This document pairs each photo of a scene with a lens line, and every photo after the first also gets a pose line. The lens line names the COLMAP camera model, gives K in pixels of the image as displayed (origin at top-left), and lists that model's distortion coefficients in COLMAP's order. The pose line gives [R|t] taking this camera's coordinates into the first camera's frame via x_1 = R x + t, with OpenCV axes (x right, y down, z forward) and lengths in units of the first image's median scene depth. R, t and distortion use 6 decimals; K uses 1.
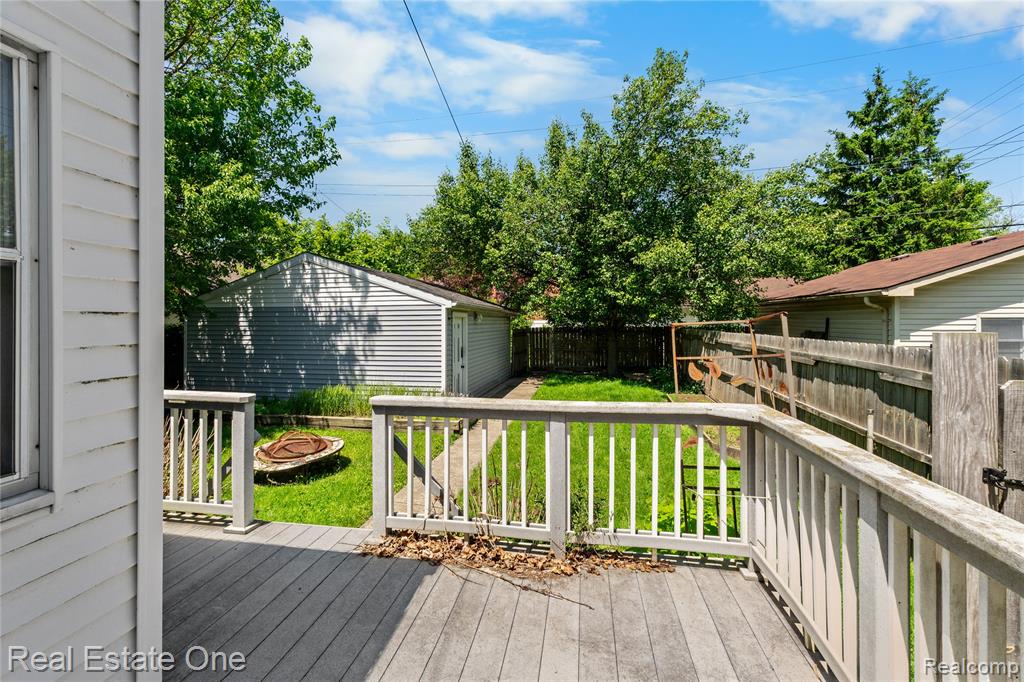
lens RADIAL K [[436.1, 0, 509.8], [0, 436.1, 336.5], [0, 0, 1]] dist [0.001628, 0.000066]
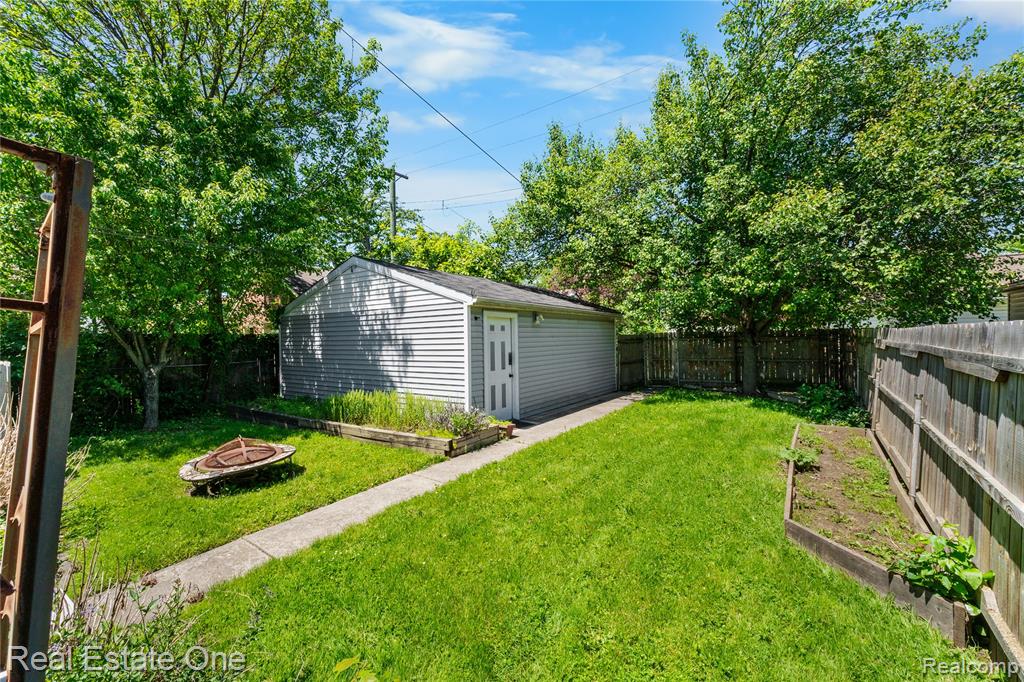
lens RADIAL K [[436.1, 0, 509.8], [0, 436.1, 336.5], [0, 0, 1]] dist [0.001628, 0.000066]
pose [[0.907895, -0.014608, -0.418942, 0.268371], [0.001655, 0.999510, -0.031266, 0.020721], [0.419194, 0.027693, 0.907474, 0.251712]]
